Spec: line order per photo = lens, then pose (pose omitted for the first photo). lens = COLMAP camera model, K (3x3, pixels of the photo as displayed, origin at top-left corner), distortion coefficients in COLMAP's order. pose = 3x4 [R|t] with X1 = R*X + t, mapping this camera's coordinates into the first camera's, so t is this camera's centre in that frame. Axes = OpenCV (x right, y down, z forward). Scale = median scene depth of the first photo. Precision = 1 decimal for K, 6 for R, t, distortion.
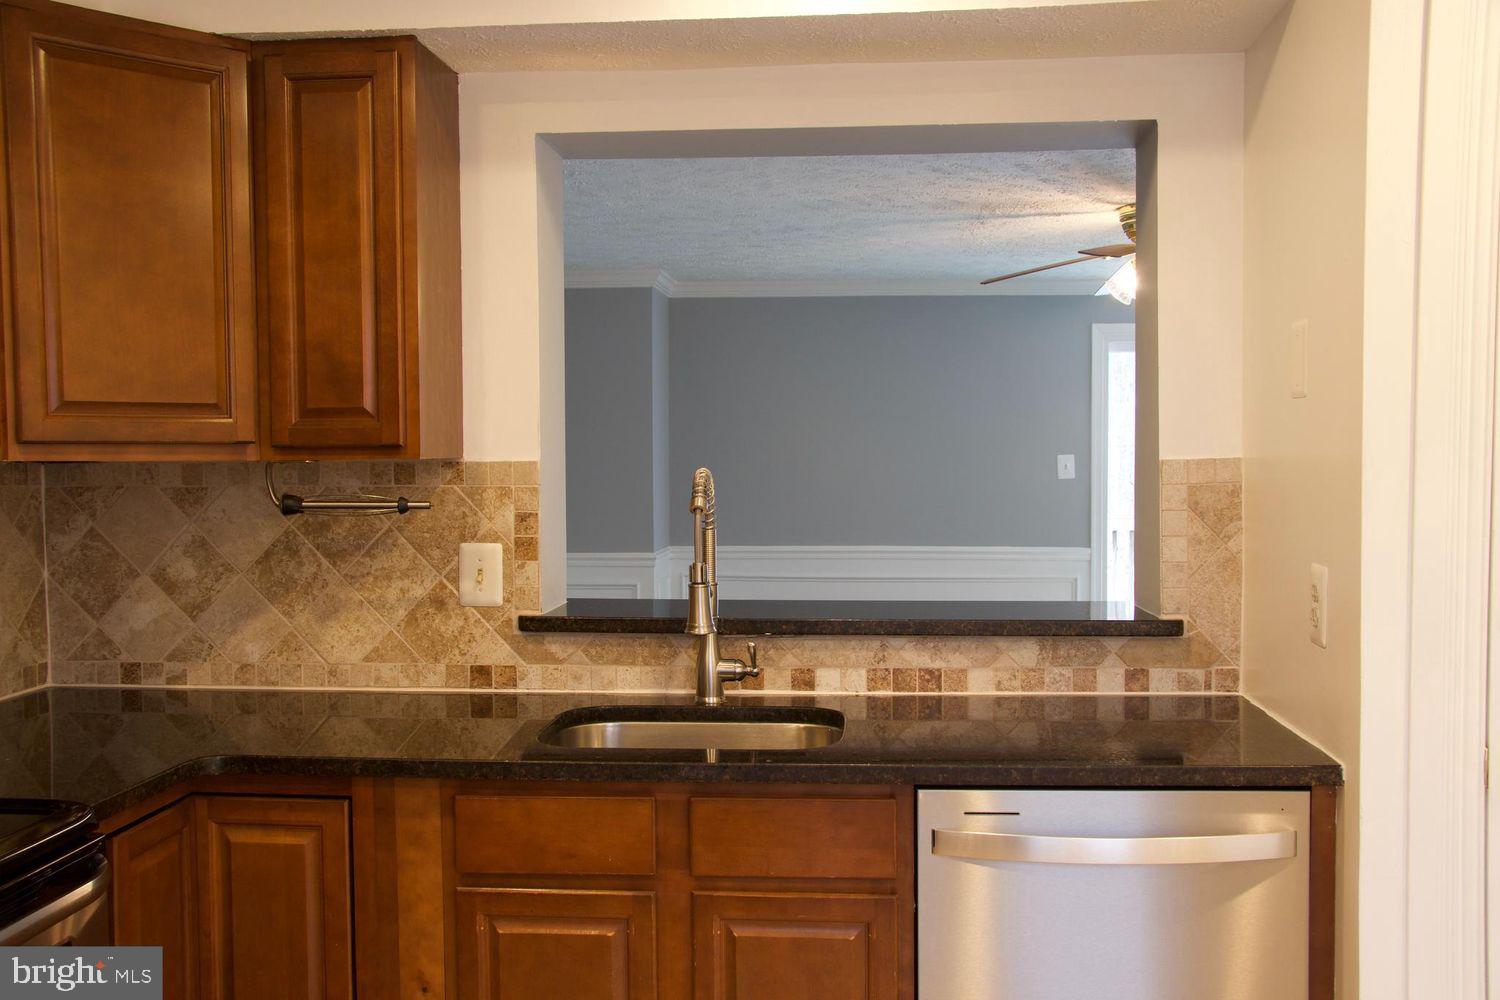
lens RADIAL K [[1486.9, 0, 750.3], [0, 1486.9, 516.6], [0, 0, 1]] dist [-0.043276, 0.010717]
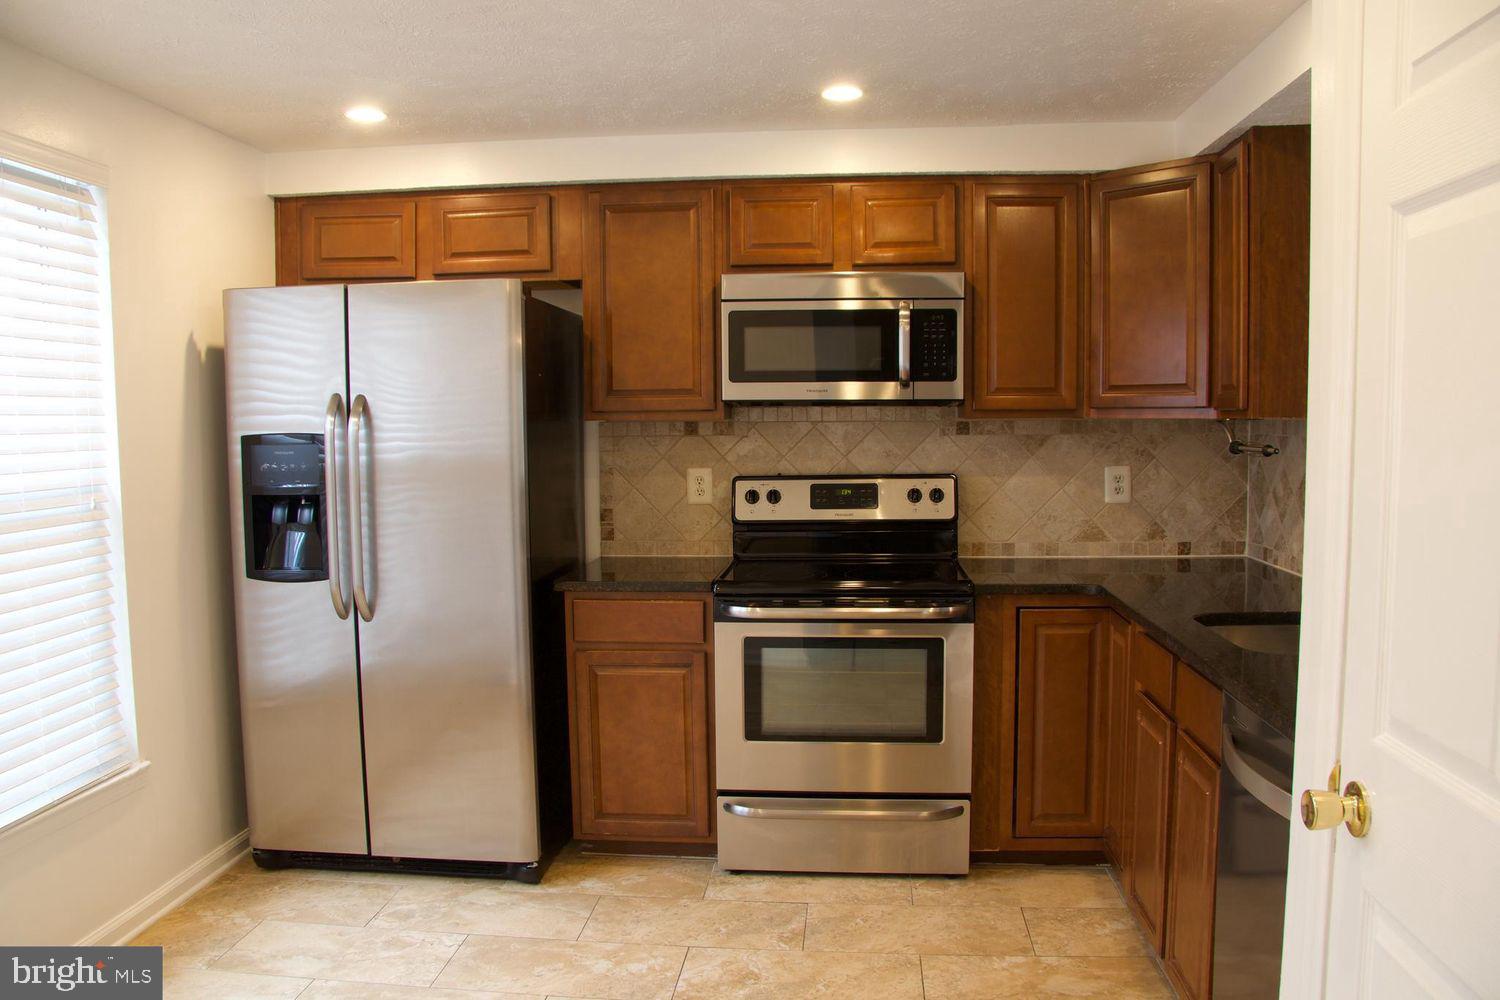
lens RADIAL K [[1185.6, 0, 750.0], [0, 1185.6, 500.0], [0, 0, 1]] dist [-0.143500, 0.159535]
pose [[-0.001883, 0.075286, -0.997160, 0.825613], [-0.037333, 0.996462, 0.075304, -0.024136], [0.999301, 0.037369, 0.000934, 0.461758]]
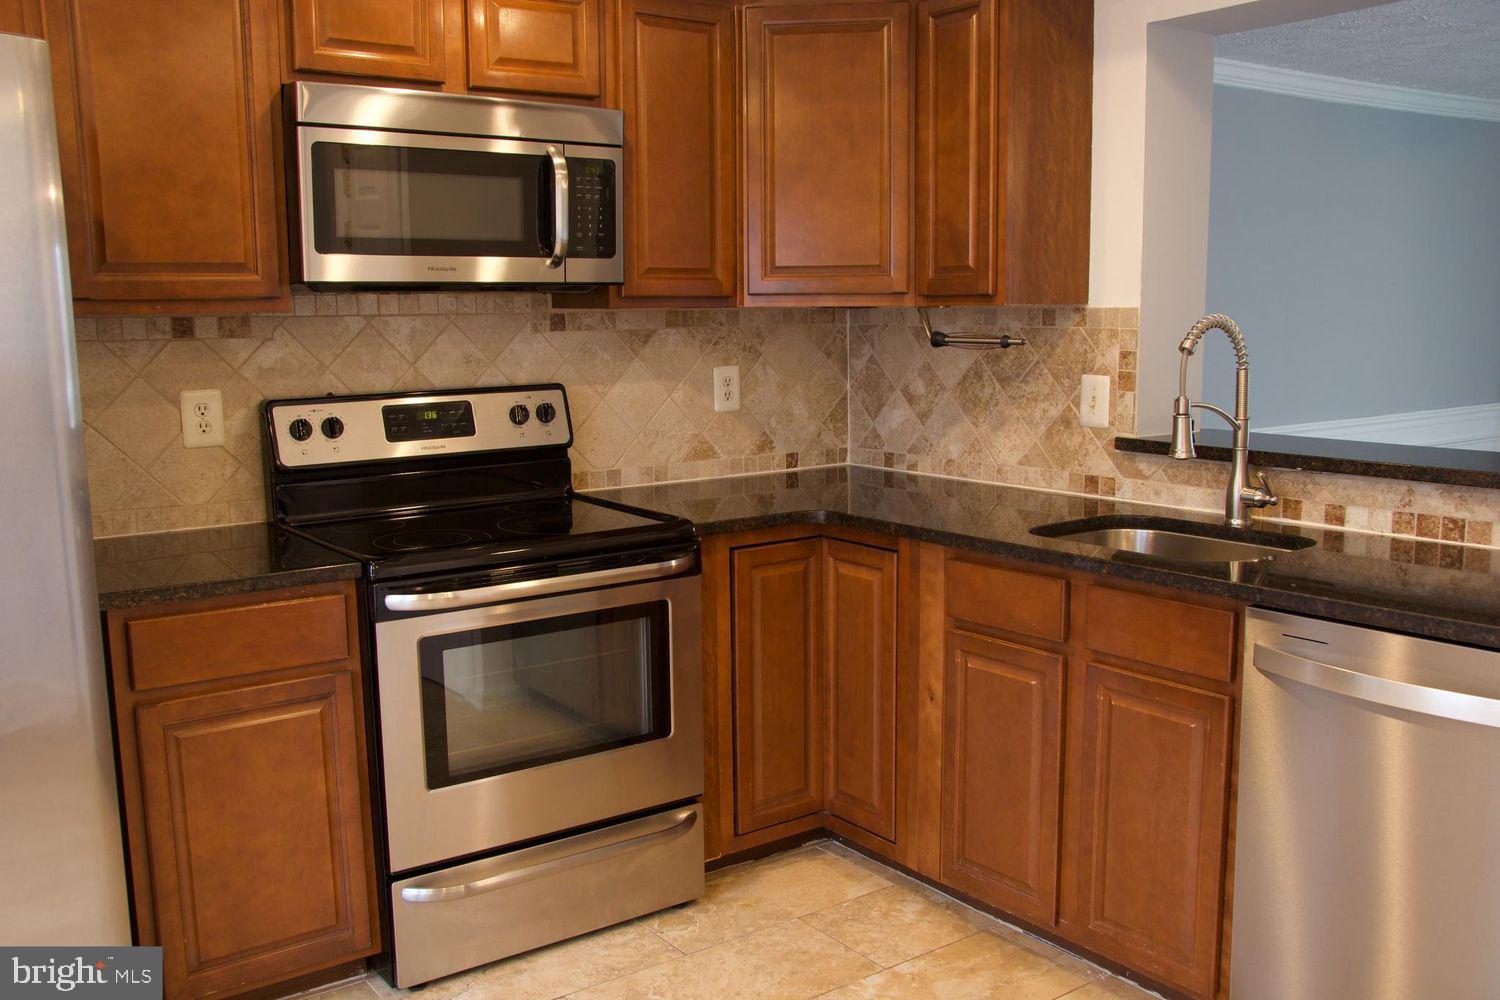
lens RADIAL K [[1379.7, 0, 750.0], [0, 1379.7, 500.0], [0, 0, 1]] dist [-0.046648, 0.005901]
pose [[0.658030, 0.103288, -0.745874, 0.485055], [-0.027349, 0.993172, 0.113406, -0.000675], [0.752495, -0.054226, 0.656362, 0.041484]]
